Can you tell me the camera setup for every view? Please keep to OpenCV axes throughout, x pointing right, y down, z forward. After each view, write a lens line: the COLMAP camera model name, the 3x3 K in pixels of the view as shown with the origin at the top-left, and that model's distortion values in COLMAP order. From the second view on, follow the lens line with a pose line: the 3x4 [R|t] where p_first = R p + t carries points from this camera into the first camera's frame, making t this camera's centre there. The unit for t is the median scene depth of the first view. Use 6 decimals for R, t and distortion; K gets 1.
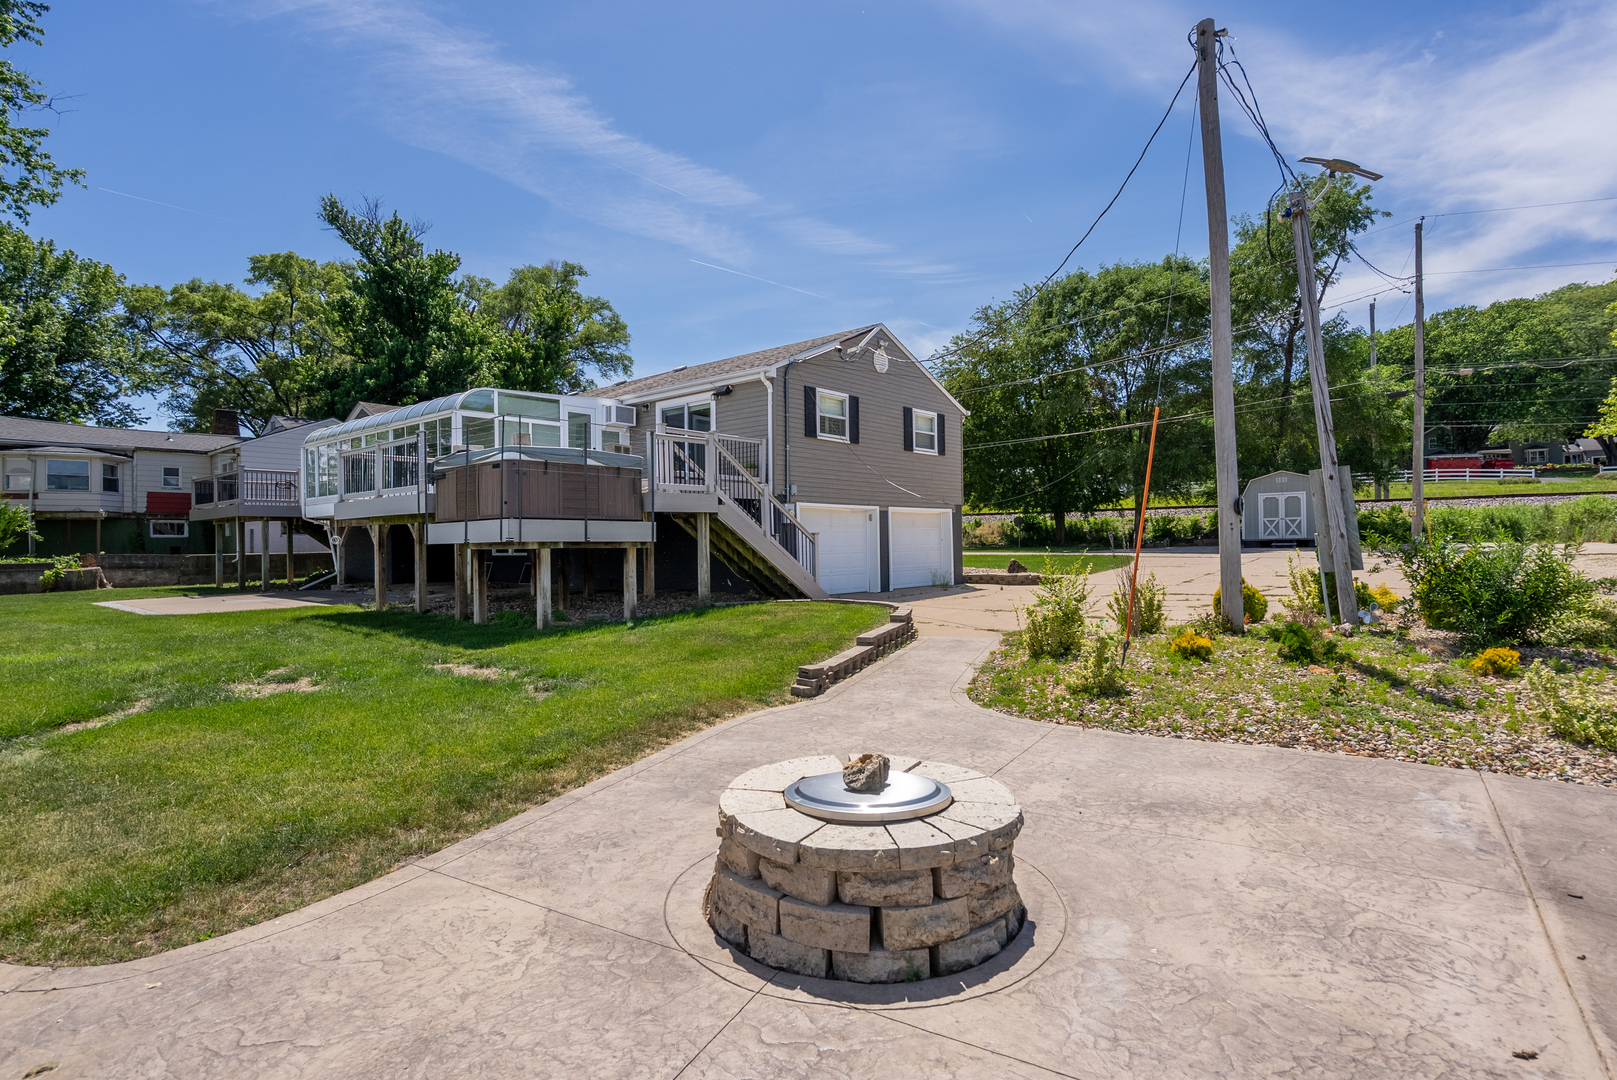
lens RADIAL K [[832.9, 0, 797.8], [0, 832.9, 547.4], [0, 0, 1]] dist [0.007291, 0.001538]
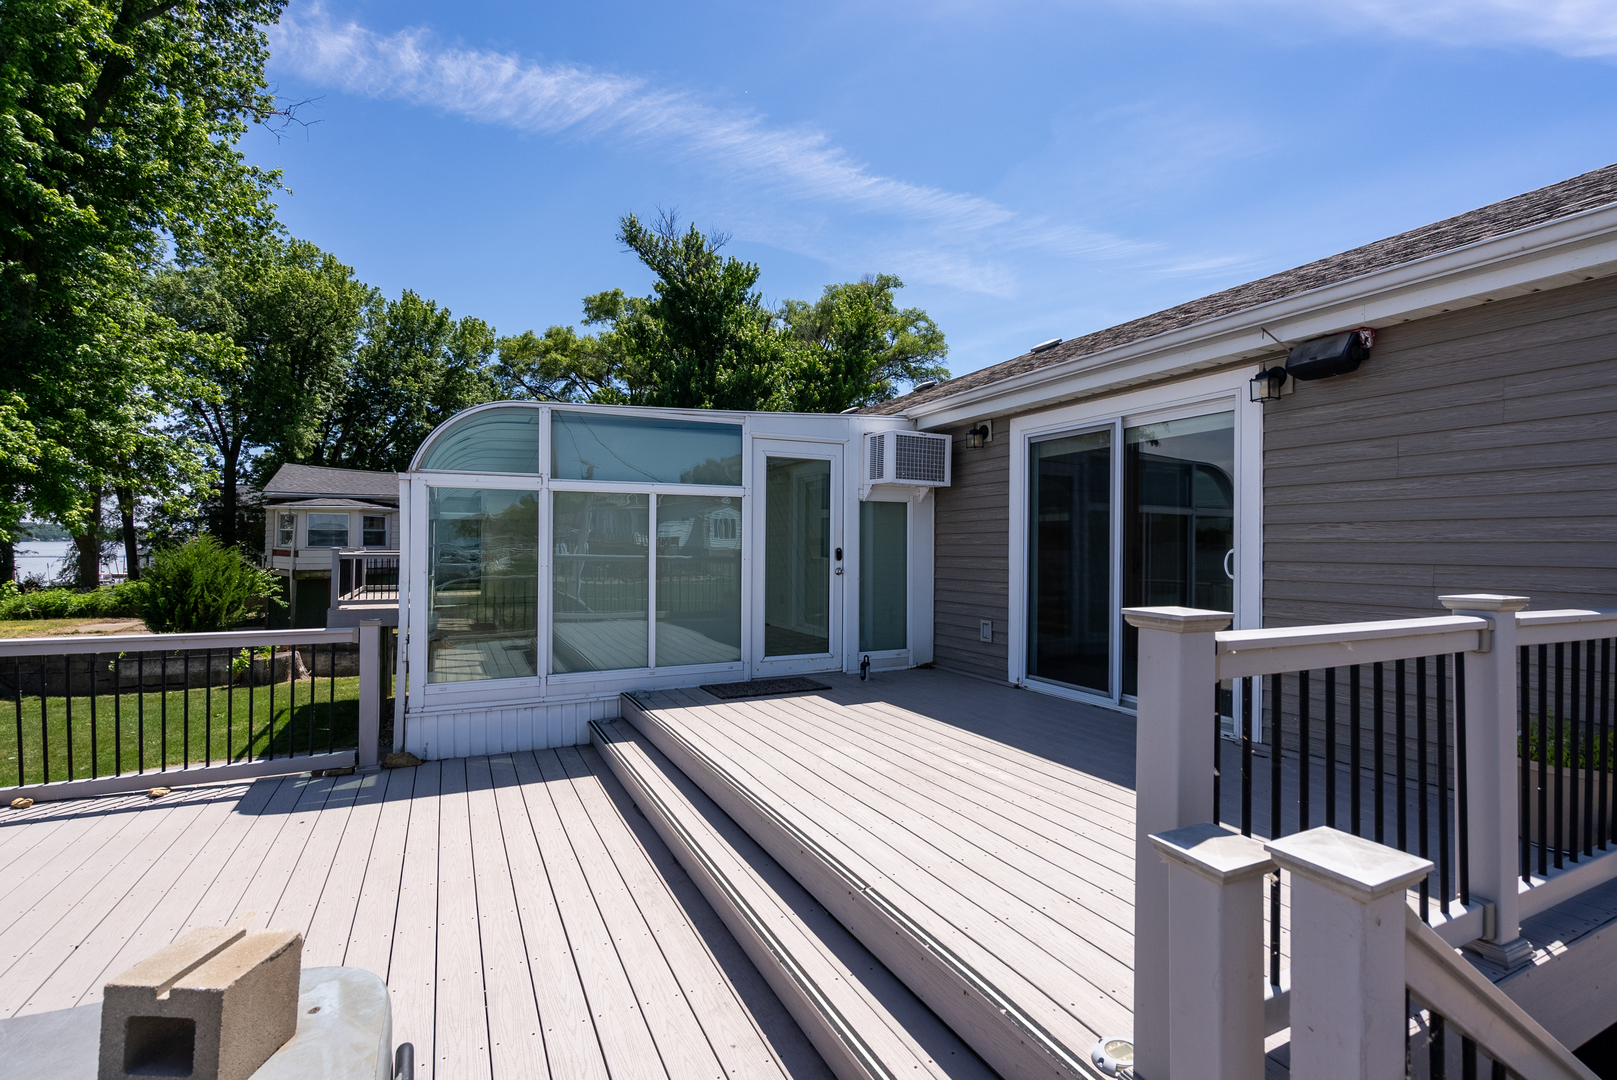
lens RADIAL K [[758.0, 0, 803.4], [0, 758.0, 543.0], [0, 0, 1]] dist [0.005131, 0.000721]
pose [[0.927237, 0.012742, -0.374259, -0.052972], [-0.016631, 0.999836, -0.007164, -0.048015], [0.374106, 0.012867, 0.927297, 0.273284]]
